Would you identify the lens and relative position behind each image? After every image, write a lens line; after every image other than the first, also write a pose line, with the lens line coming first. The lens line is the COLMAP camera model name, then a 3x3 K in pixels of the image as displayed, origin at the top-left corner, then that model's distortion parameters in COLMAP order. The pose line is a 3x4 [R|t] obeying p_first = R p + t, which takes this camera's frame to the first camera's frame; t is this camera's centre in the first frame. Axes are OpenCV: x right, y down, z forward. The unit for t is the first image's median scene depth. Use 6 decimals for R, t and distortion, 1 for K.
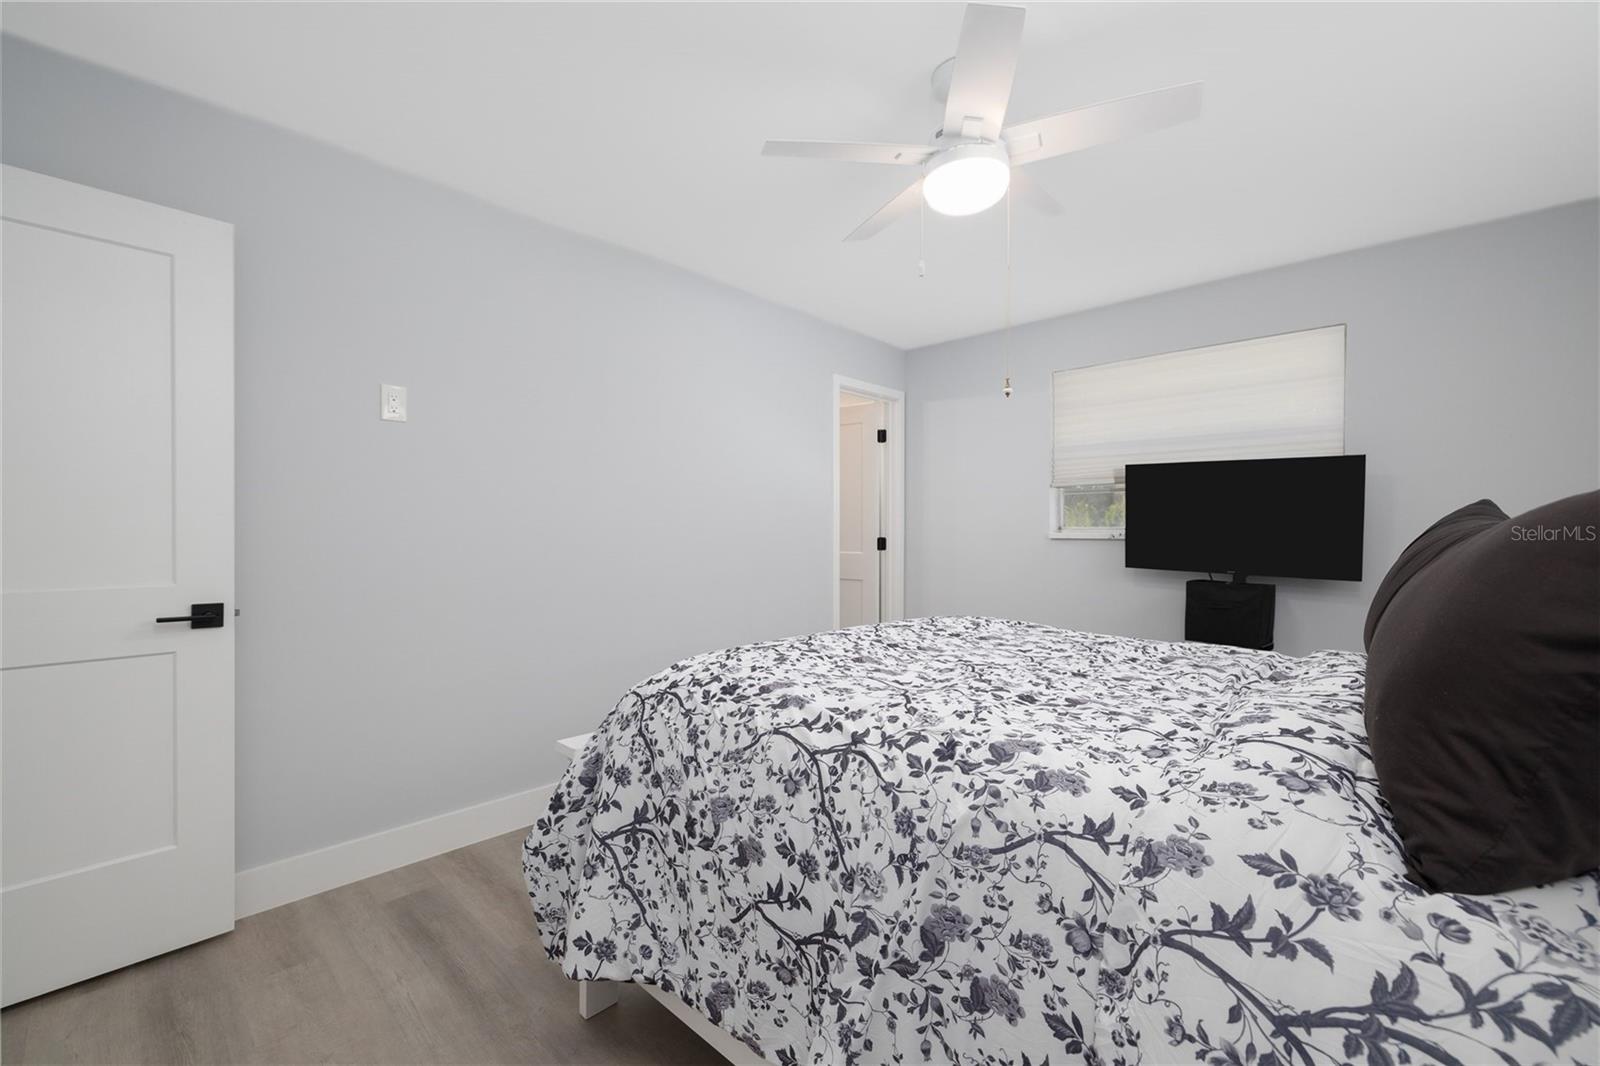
lens RADIAL K [[679.4, 0, 797.5], [0, 679.4, 534.9], [0, 0, 1]] dist [0.002548, 0.000136]
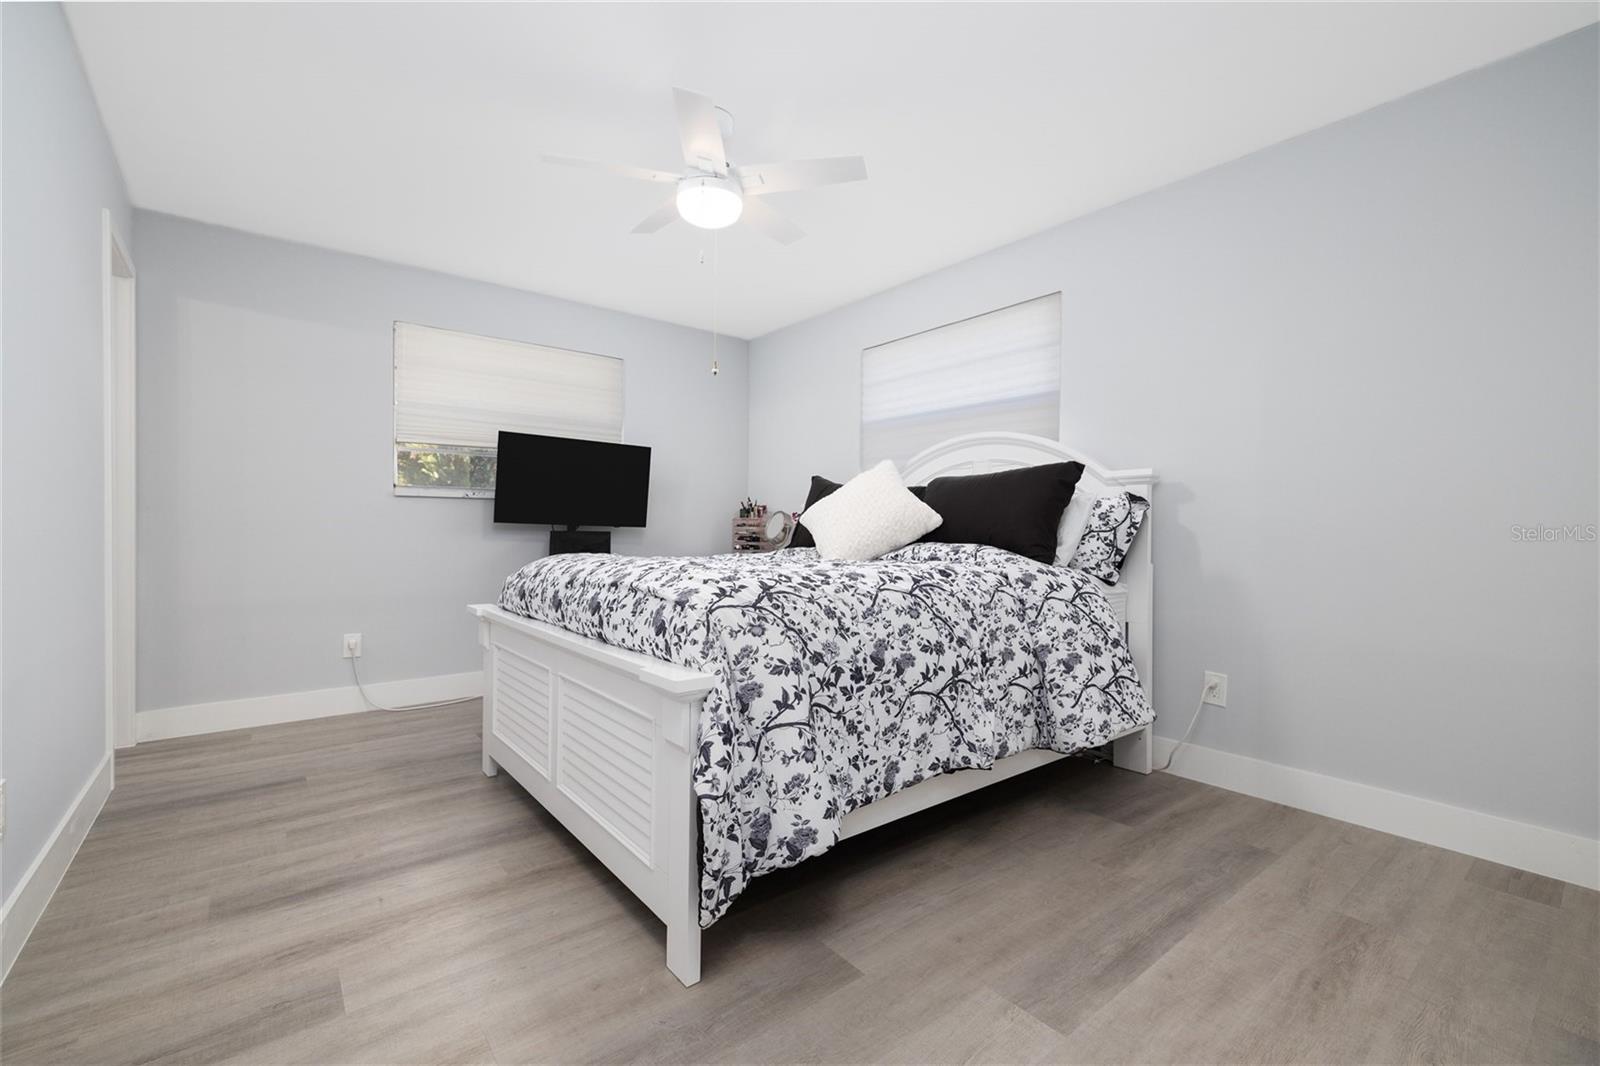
lens RADIAL K [[679.4, 0, 797.6], [0, 679.4, 528.6], [0, 0, 1]] dist [0.002548, 0.000136]
pose [[0.138944, -0.007928, 0.990268, -1.578129], [0.005393, 0.999959, 0.007249, 0.147406], [-0.990285, 0.004333, 0.138981, 1.000251]]
